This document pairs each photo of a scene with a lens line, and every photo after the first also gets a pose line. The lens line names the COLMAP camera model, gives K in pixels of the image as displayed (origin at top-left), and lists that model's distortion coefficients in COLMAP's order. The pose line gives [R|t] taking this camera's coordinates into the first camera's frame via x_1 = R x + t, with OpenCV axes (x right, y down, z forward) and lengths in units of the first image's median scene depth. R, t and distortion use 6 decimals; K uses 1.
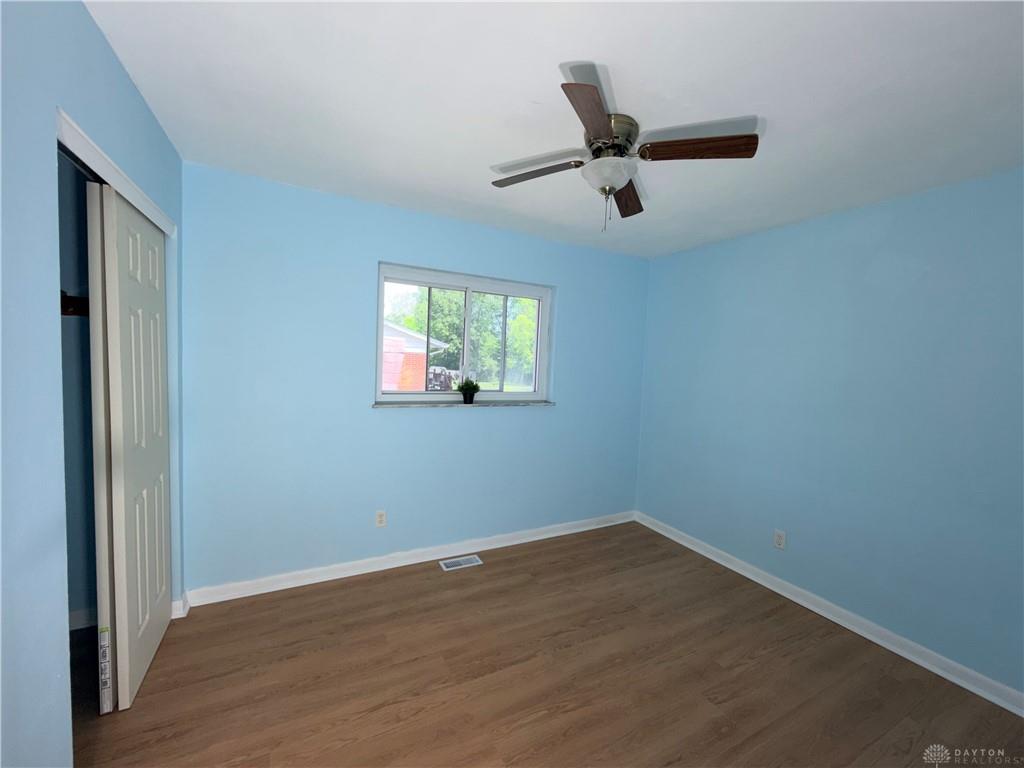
lens RADIAL K [[407.3, 0, 510.4], [0, 407.3, 385.1], [0, 0, 1]] dist [-0.000141, 0.000161]
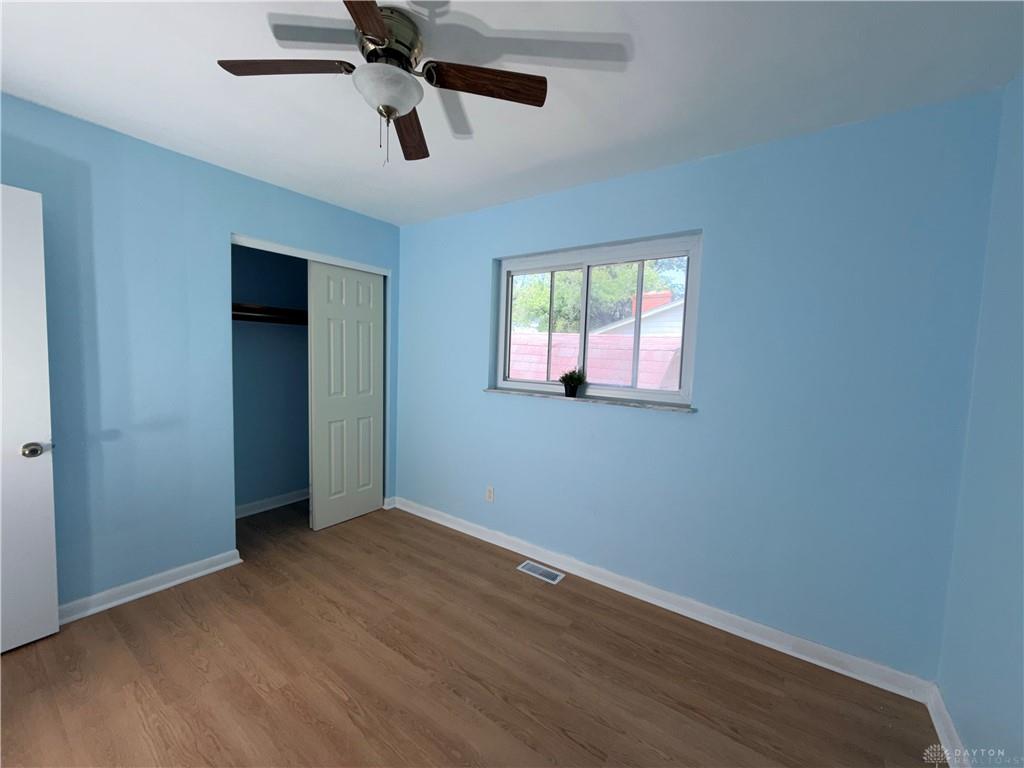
lens RADIAL K [[407.3, 0, 510.4], [0, 407.3, 385.1], [0, 0, 1]] dist [-0.000141, 0.000161]
pose [[0.454884, 0.038234, -0.889730, 0.683172], [-0.070762, 0.997471, 0.006686, 0.026737], [0.887735, 0.059918, 0.456439, 0.549316]]
